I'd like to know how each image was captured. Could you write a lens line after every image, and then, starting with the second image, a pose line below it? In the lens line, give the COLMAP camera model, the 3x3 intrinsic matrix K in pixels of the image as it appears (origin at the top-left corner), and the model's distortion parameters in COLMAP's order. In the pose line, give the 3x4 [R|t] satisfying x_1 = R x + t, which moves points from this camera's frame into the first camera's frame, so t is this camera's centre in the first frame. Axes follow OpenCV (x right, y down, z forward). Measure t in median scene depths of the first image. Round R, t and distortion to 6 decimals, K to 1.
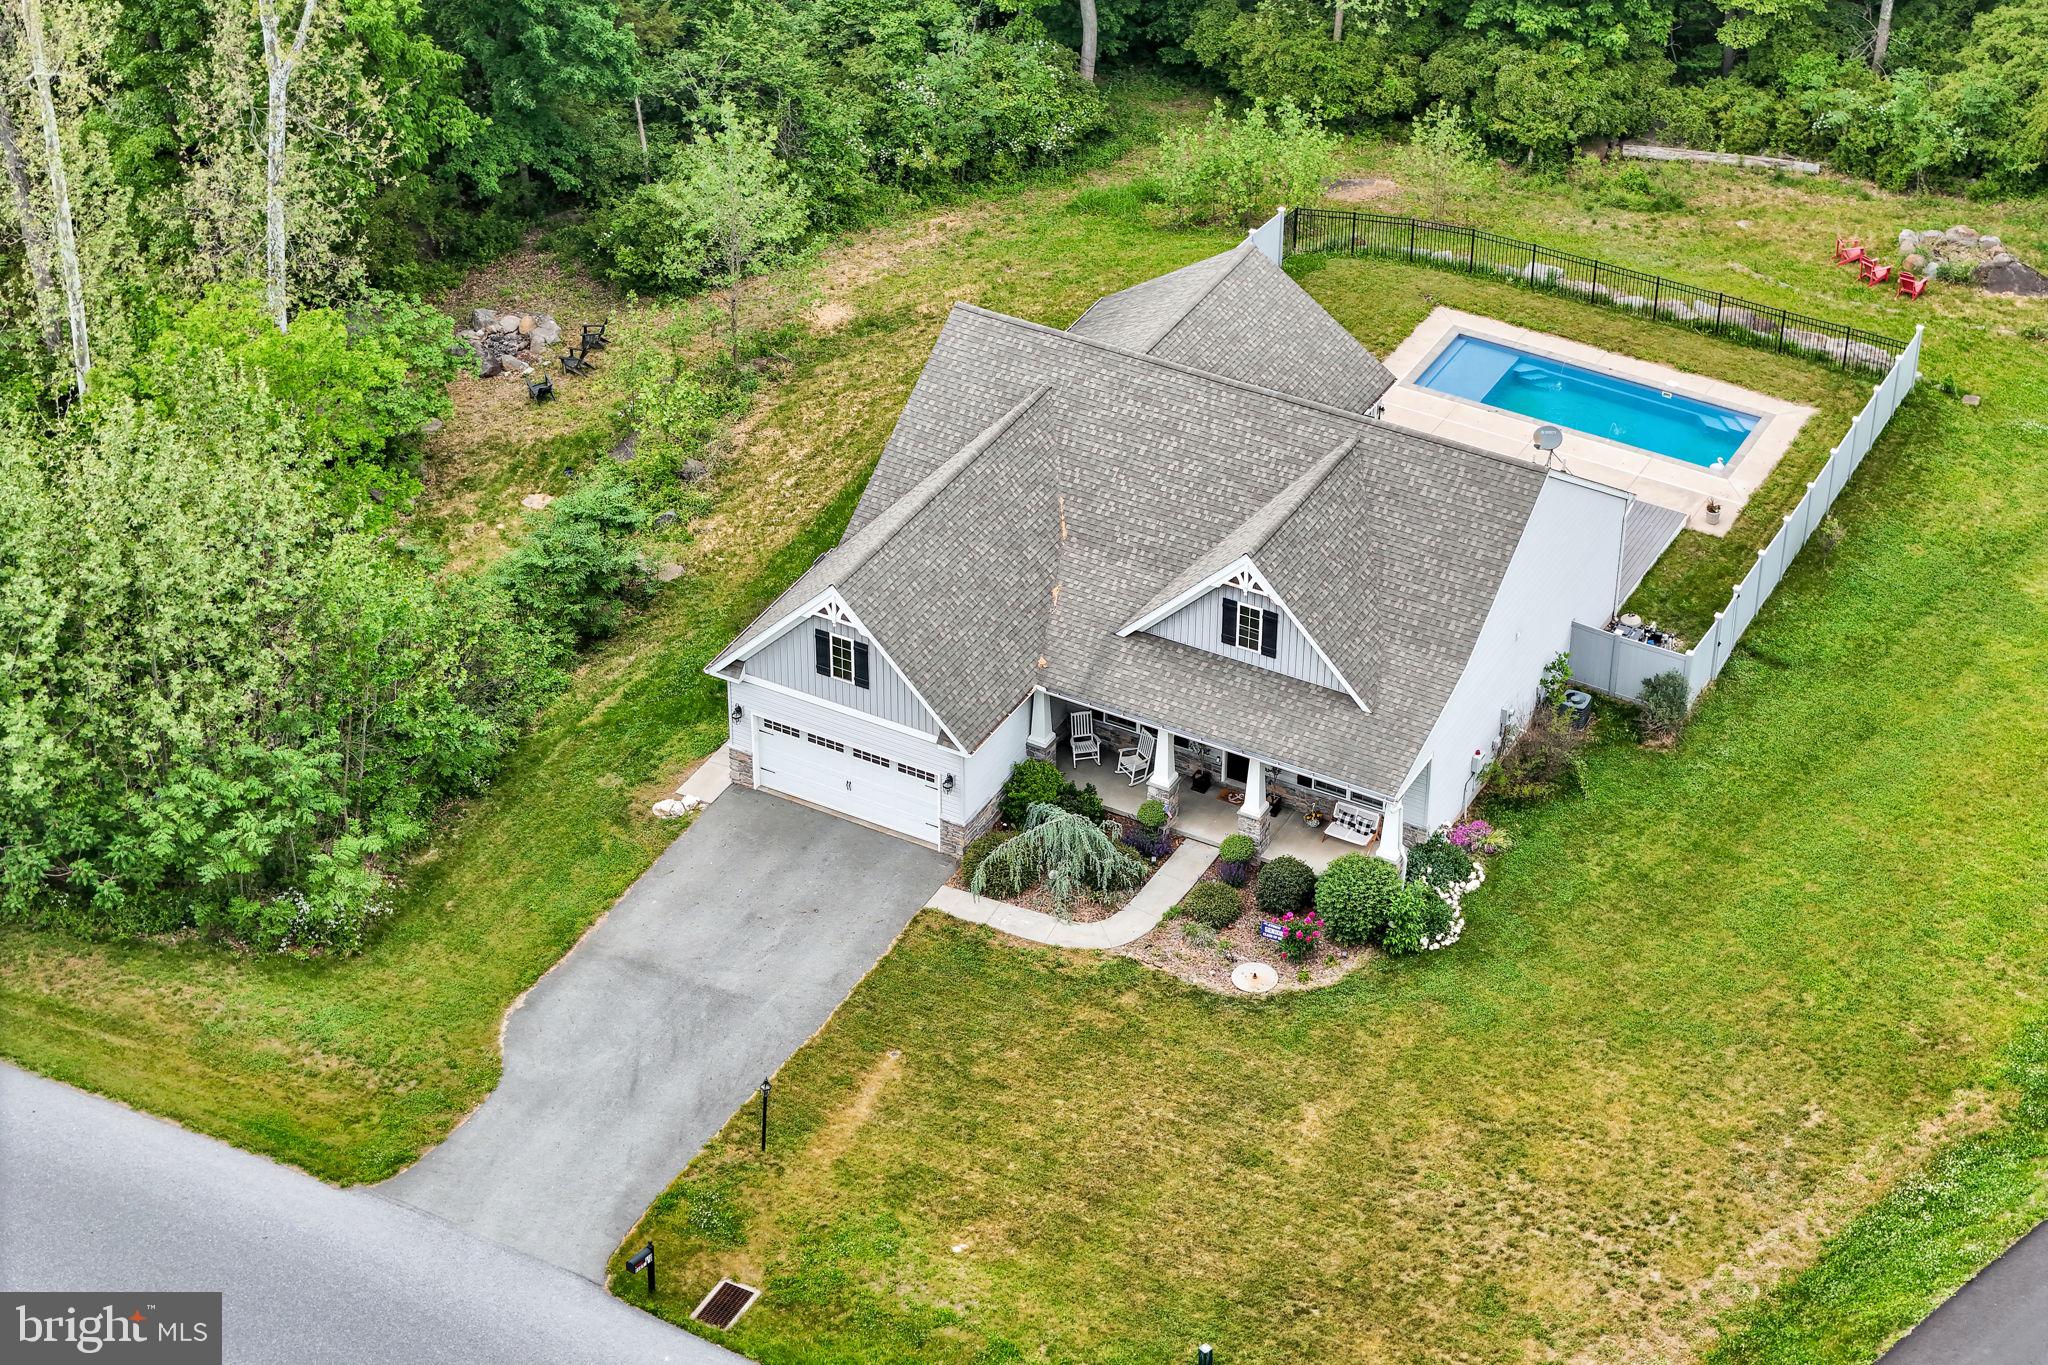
lens RADIAL K [[4096.1, 0, 1039.9], [0, 4096.1, 702.8], [0, 0, 1]] dist [-0.114477, 0.000000]
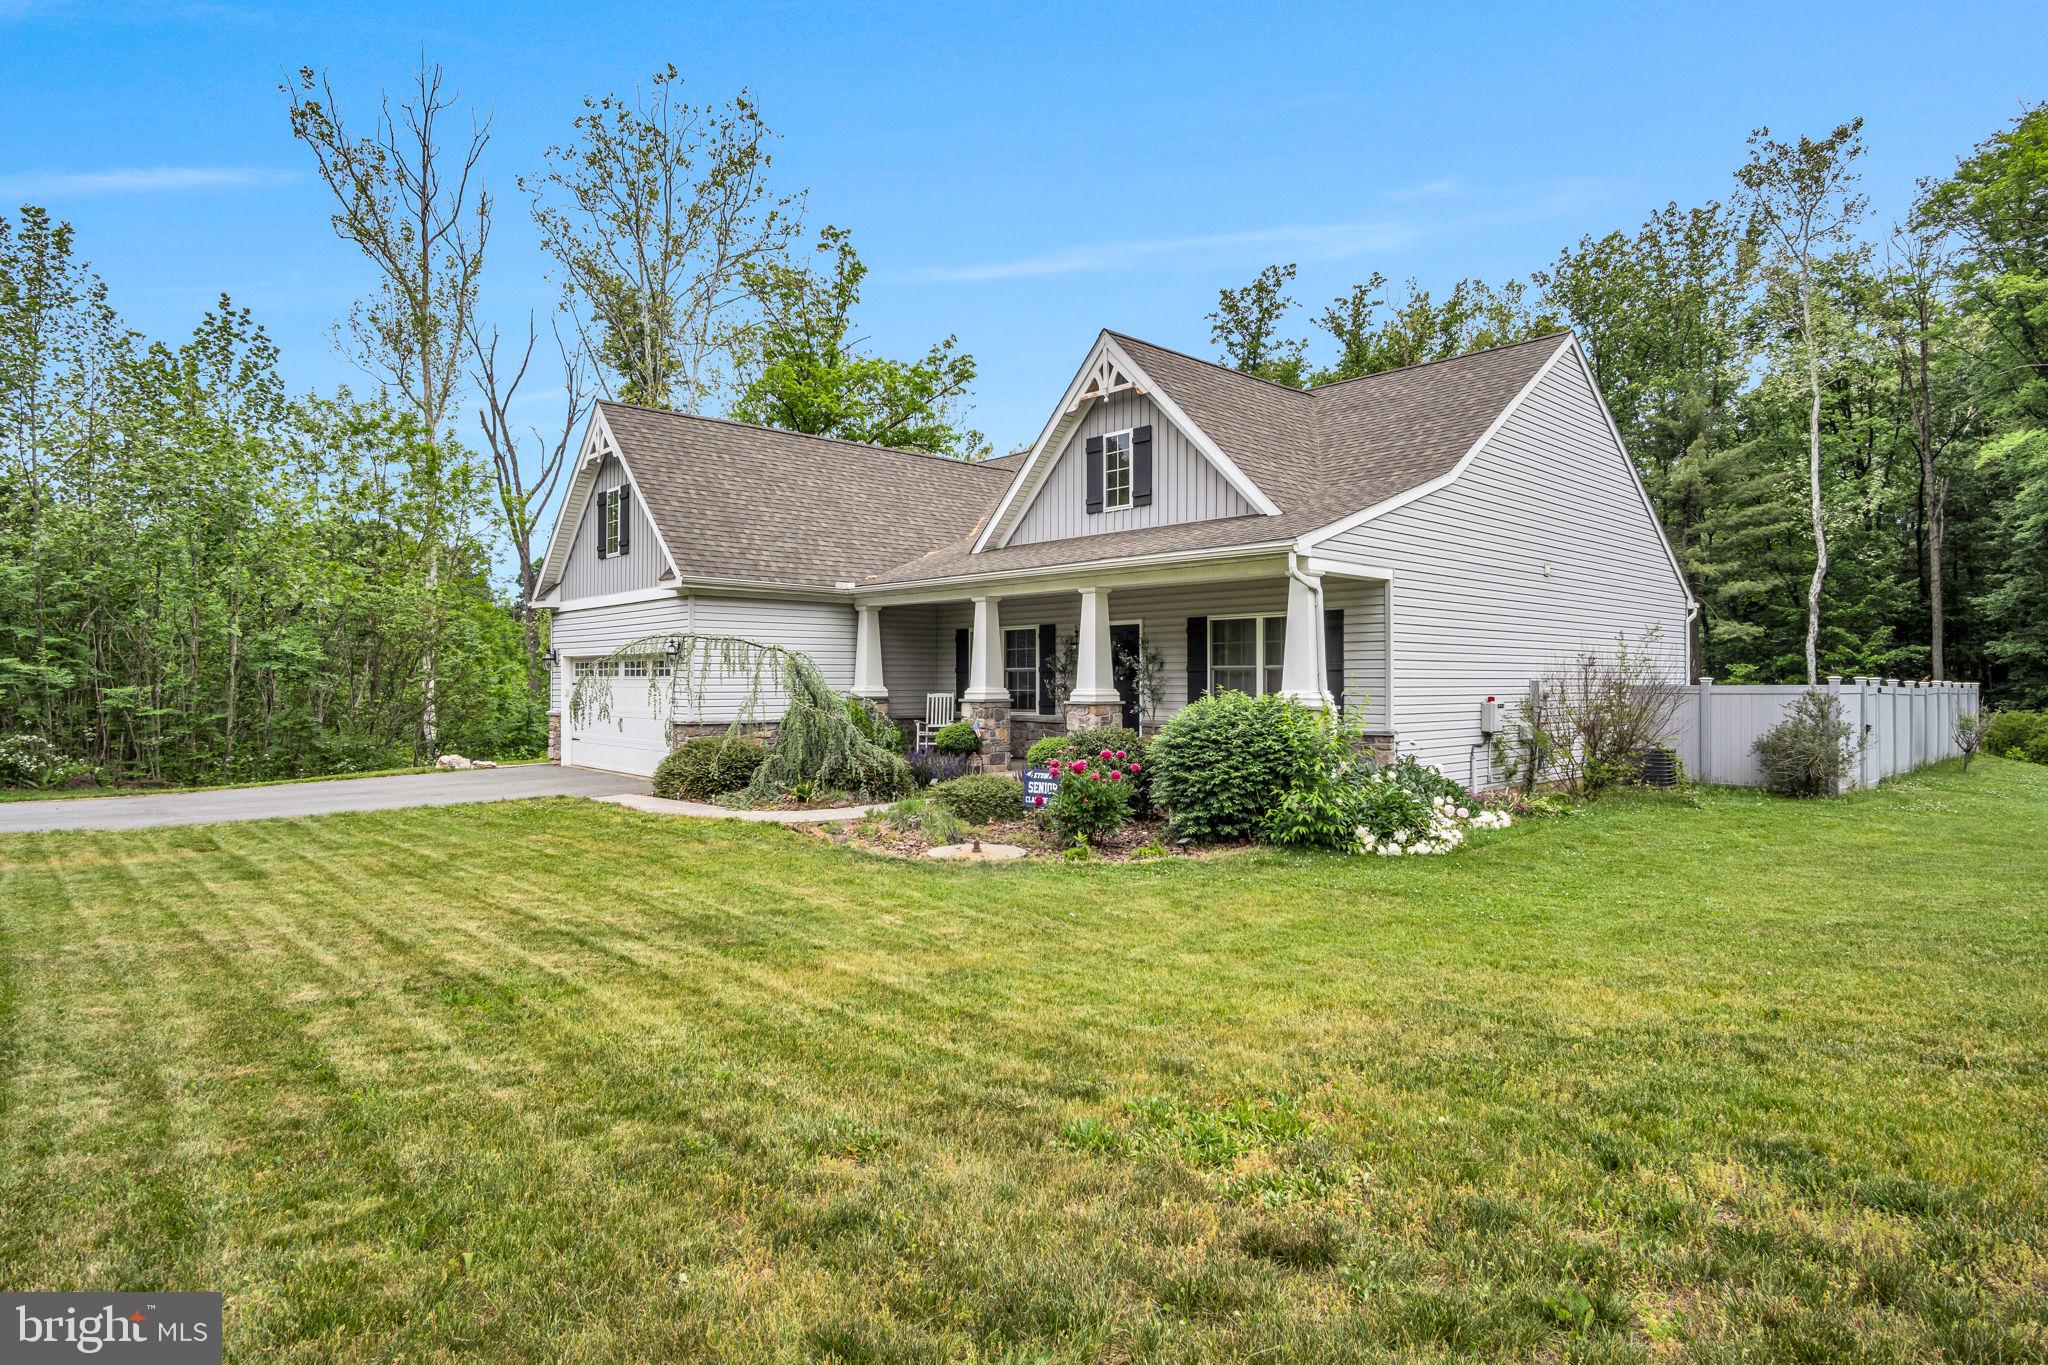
lens RADIAL K [[1100.7, 0, 1022.6], [0, 1100.7, 676.5], [0, 0, 1]] dist [-0.020482, 0.002042]
pose [[0.945981, -0.006367, -0.324158, 0.096376], [-0.183851, 0.812987, -0.552495, 0.116888], [0.267054, 0.582247, 0.767900, 0.875278]]
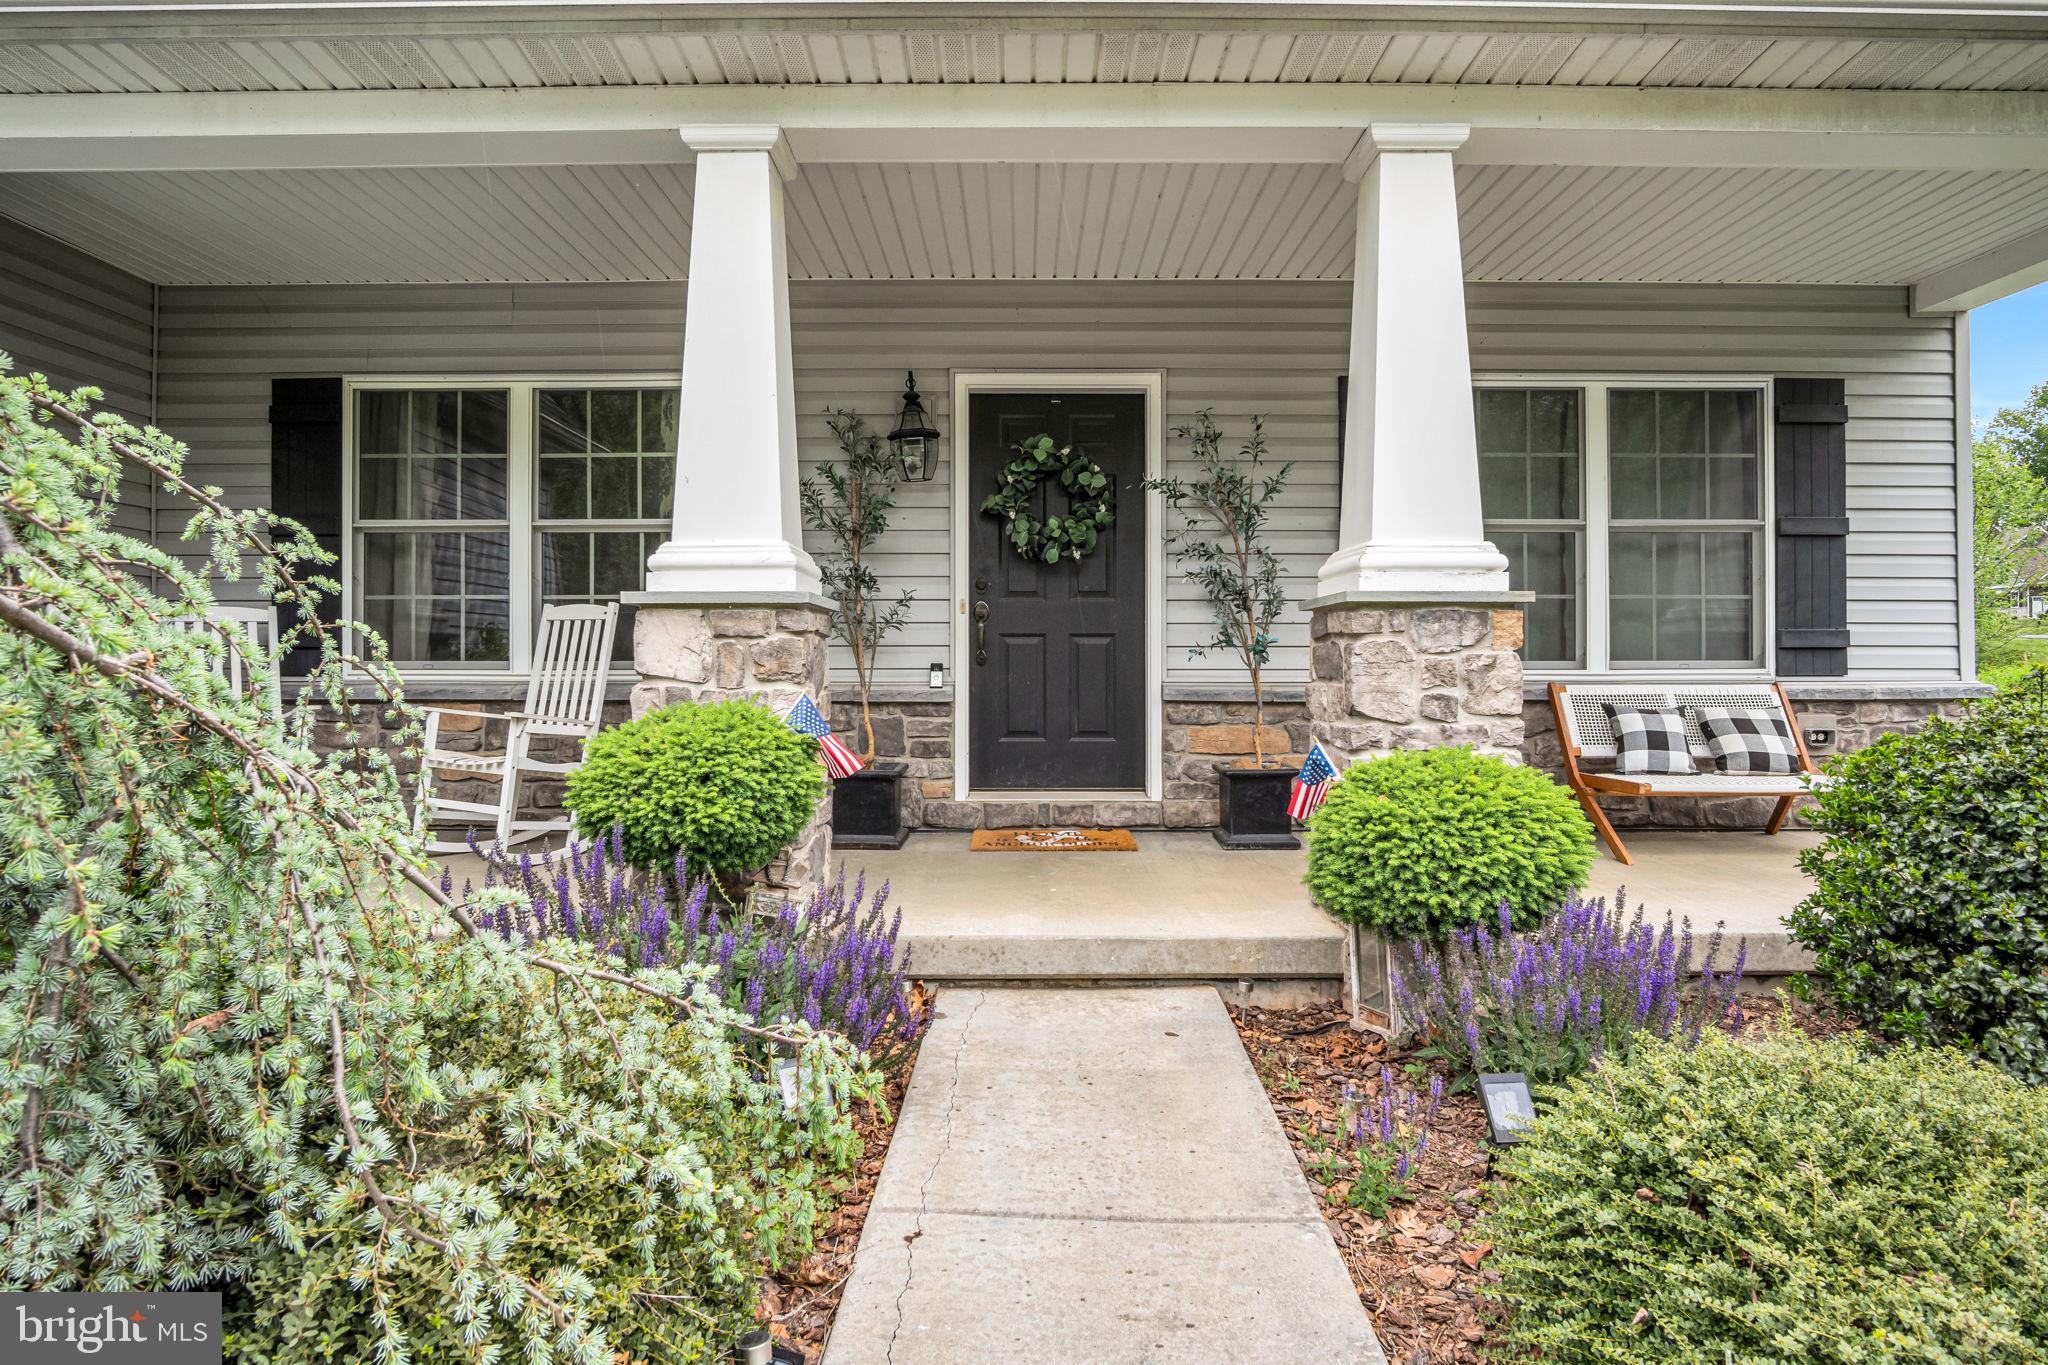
lens RADIAL K [[1091.7, 0, 1024.6], [0, 1091.7, 672.4], [0, 0, 1]] dist [-0.034043, -0.000664]
pose [[0.877796, -0.009255, 0.478945, 0.020888], [0.282327, 0.817709, -0.501641, 0.044643], [-0.386995, 0.575557, 0.720395, 0.985940]]
